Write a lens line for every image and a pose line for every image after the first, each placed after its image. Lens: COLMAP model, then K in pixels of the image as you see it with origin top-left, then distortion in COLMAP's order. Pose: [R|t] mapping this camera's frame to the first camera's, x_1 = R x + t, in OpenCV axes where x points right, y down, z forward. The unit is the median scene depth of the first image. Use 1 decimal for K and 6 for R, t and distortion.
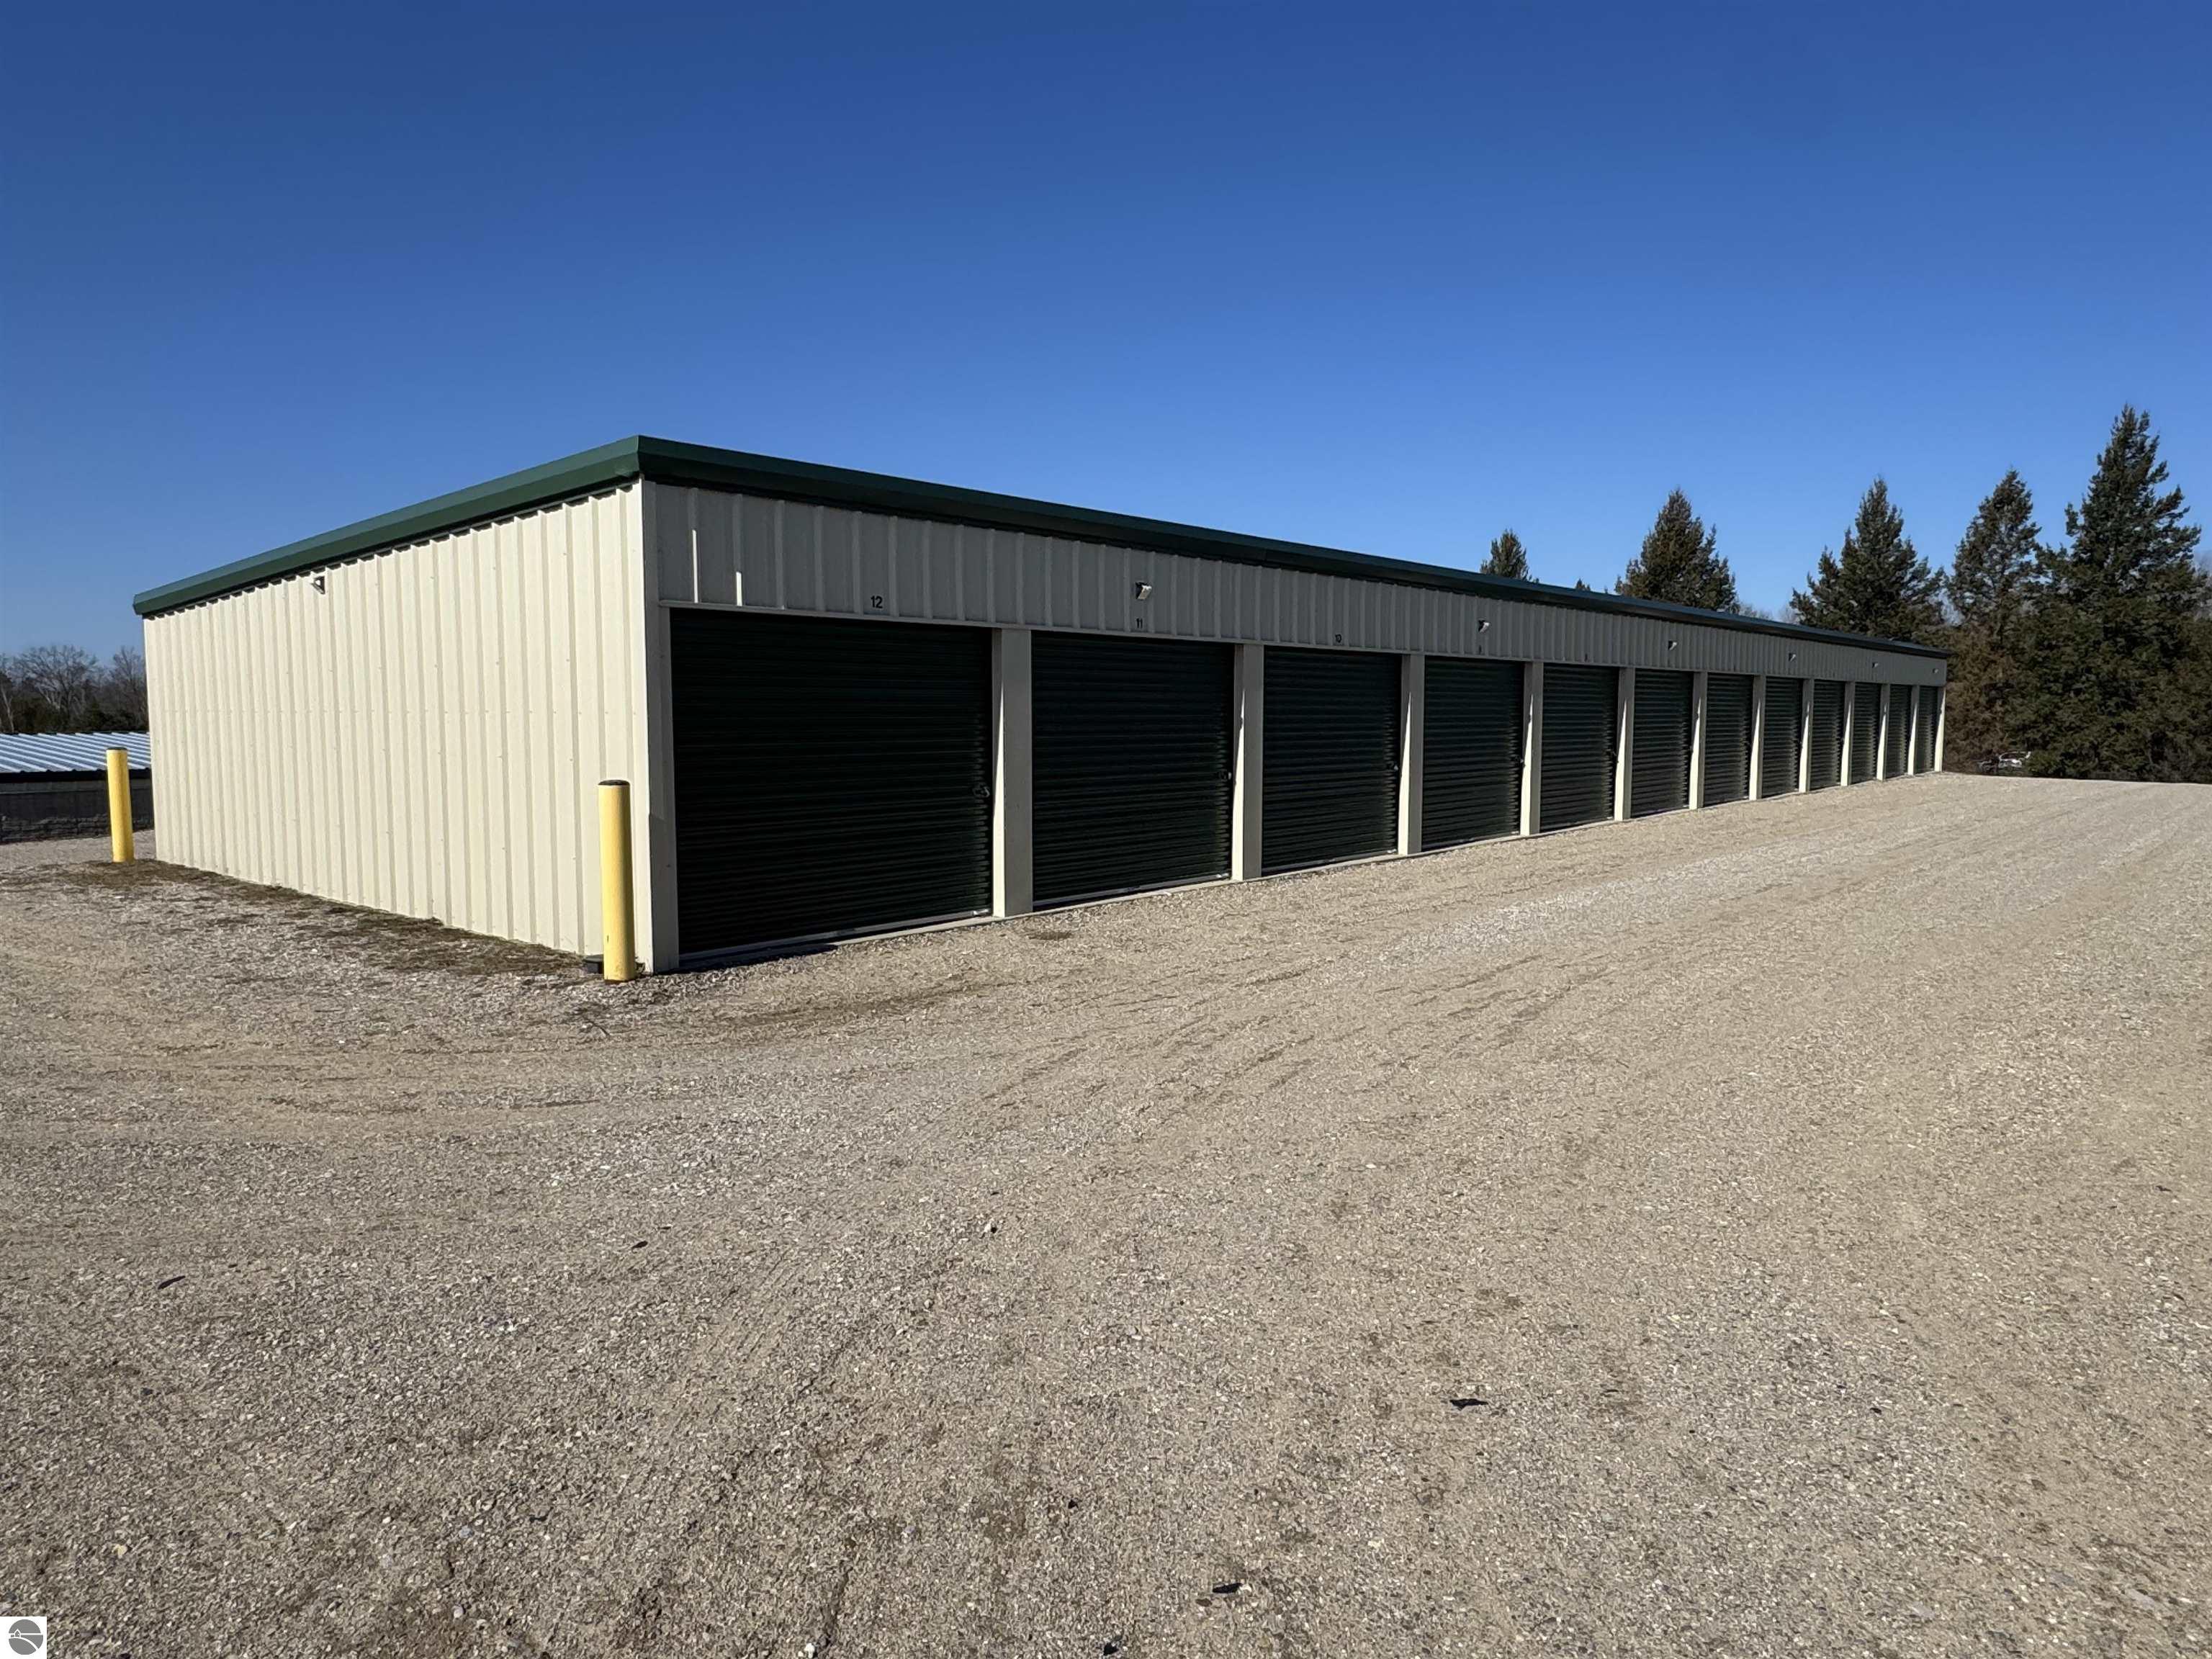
lens RADIAL K [[1401.1, 0, 1159.0], [0, 1401.1, 825.5], [0, 0, 1]] dist [-0.006463, -0.001933]
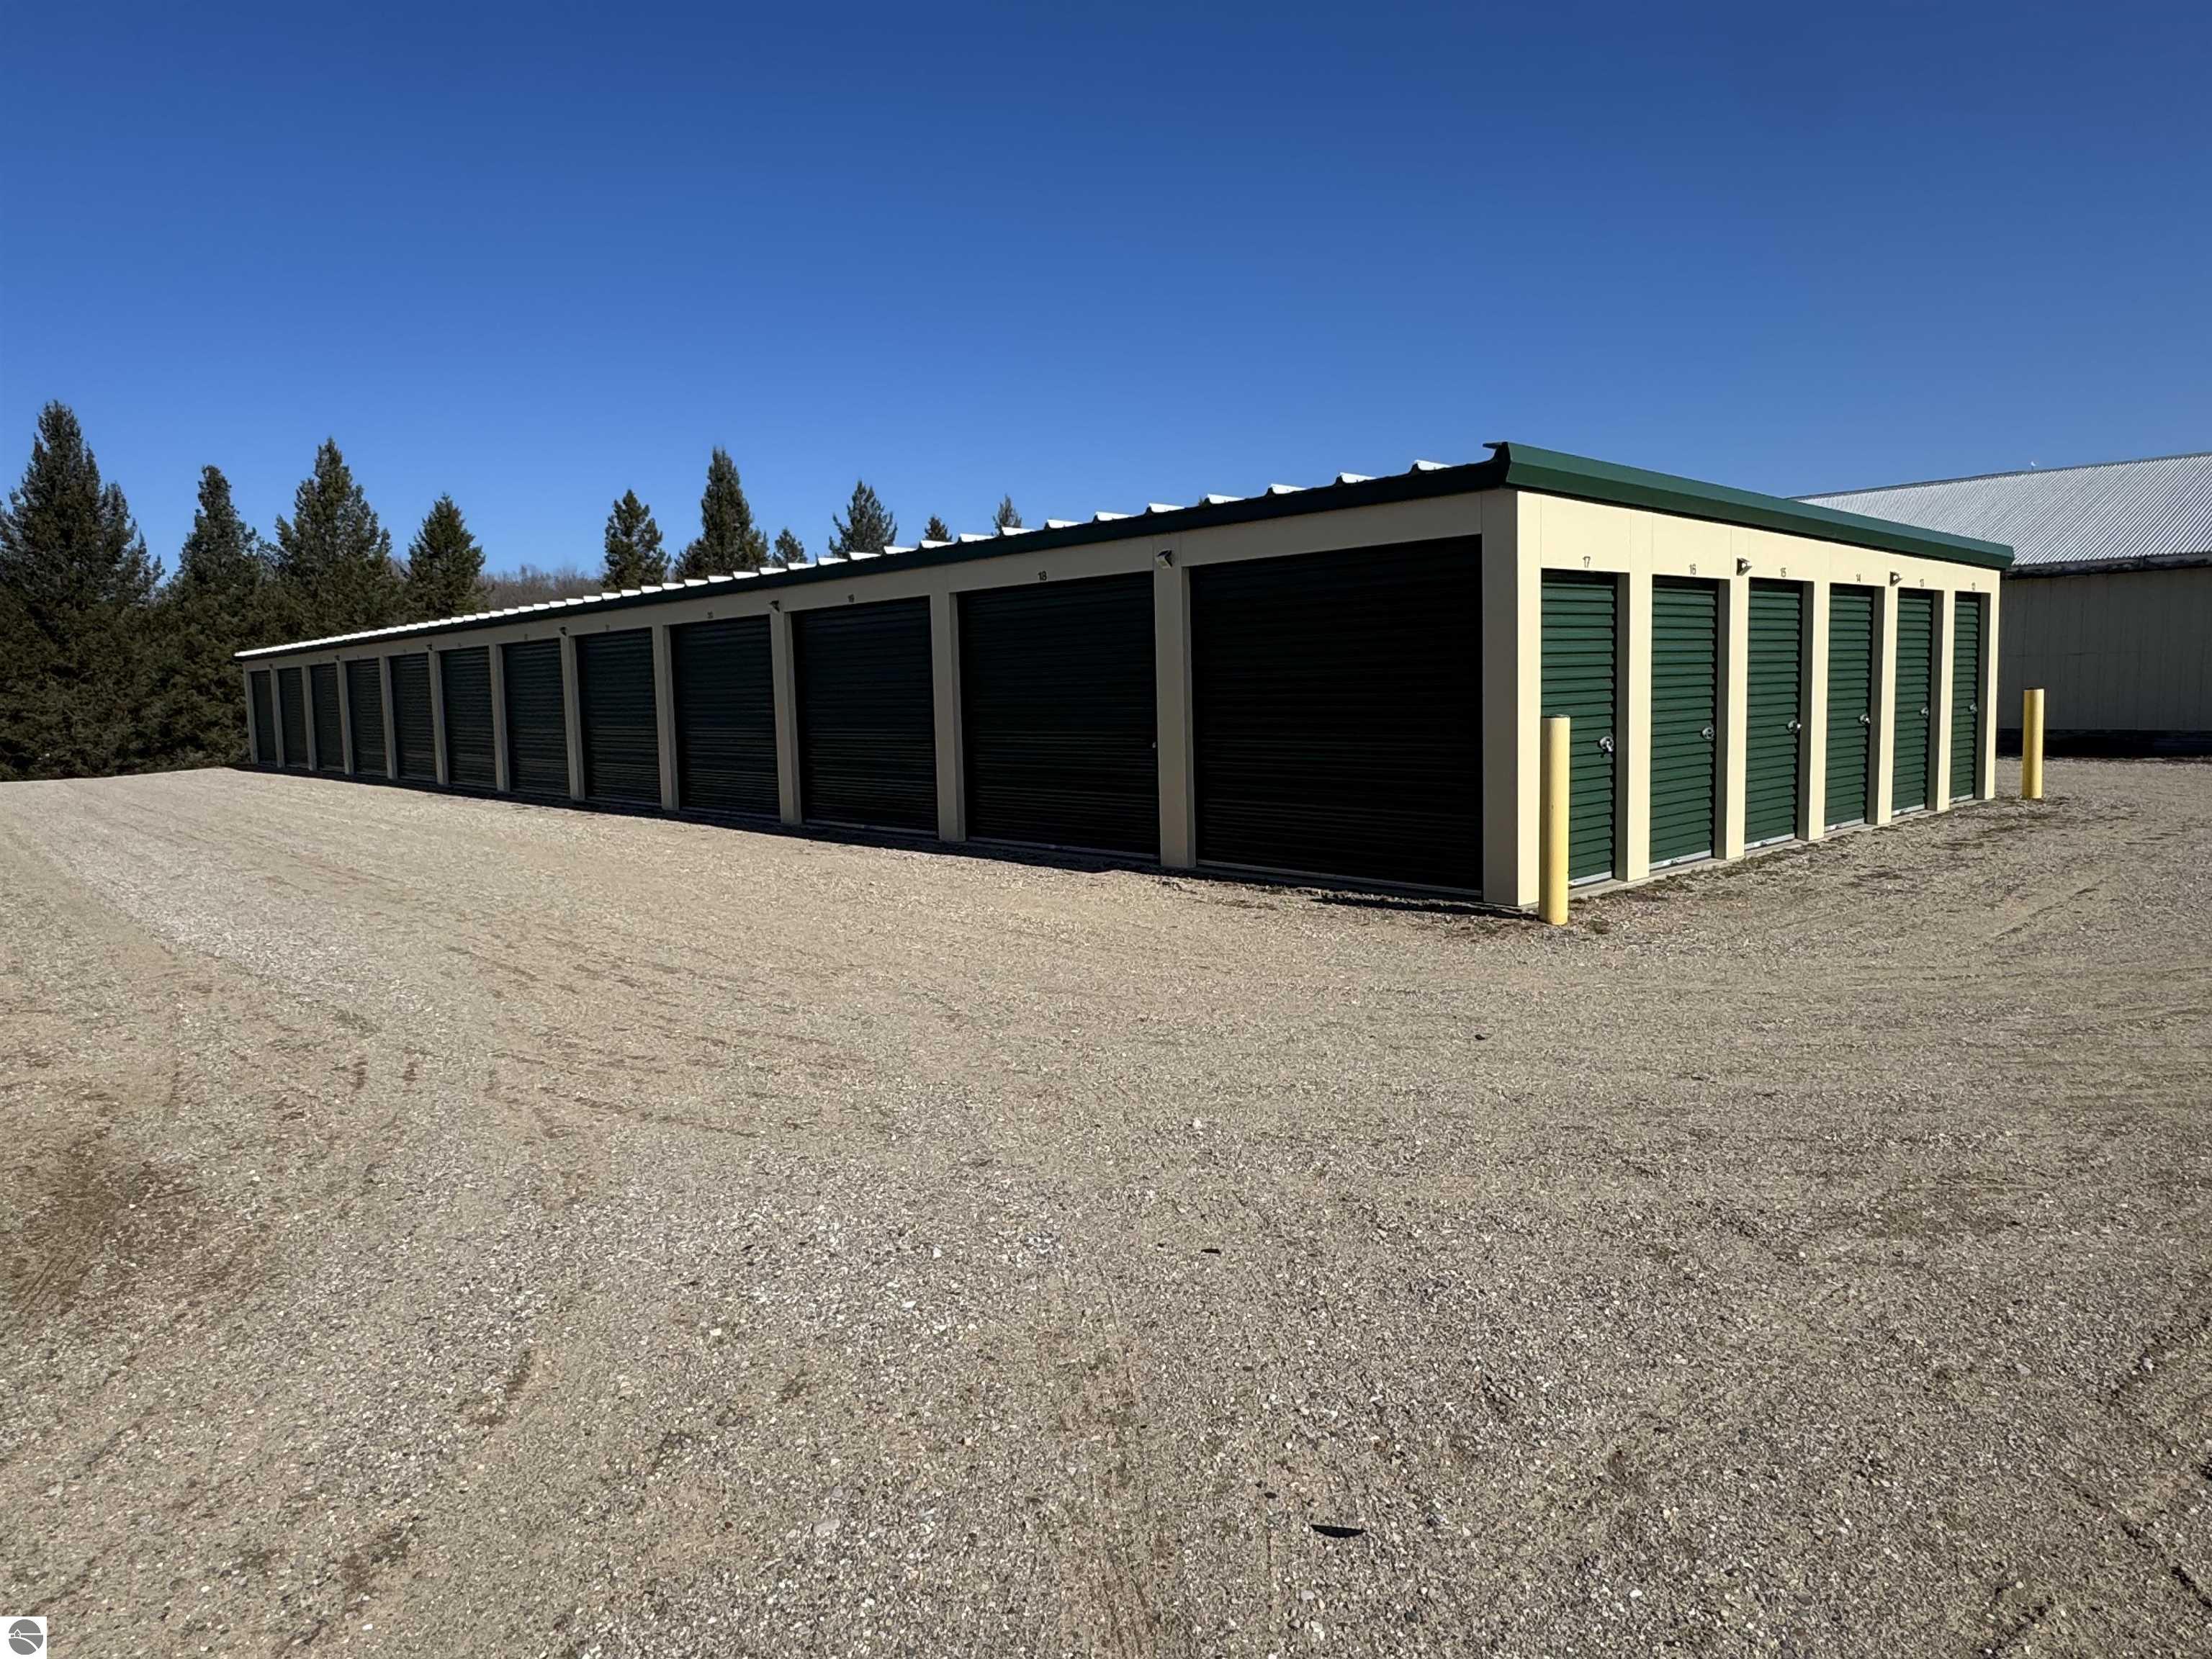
lens RADIAL K [[1401.1, 0, 1159.0], [0, 1401.1, 825.5], [0, 0, 1]] dist [-0.006463, -0.001933]
pose [[0.127186, -0.107480, 0.986039, -1.005879], [0.108758, 0.989629, 0.093843, -0.036165], [-0.985898, 0.095304, 0.137556, 0.749137]]
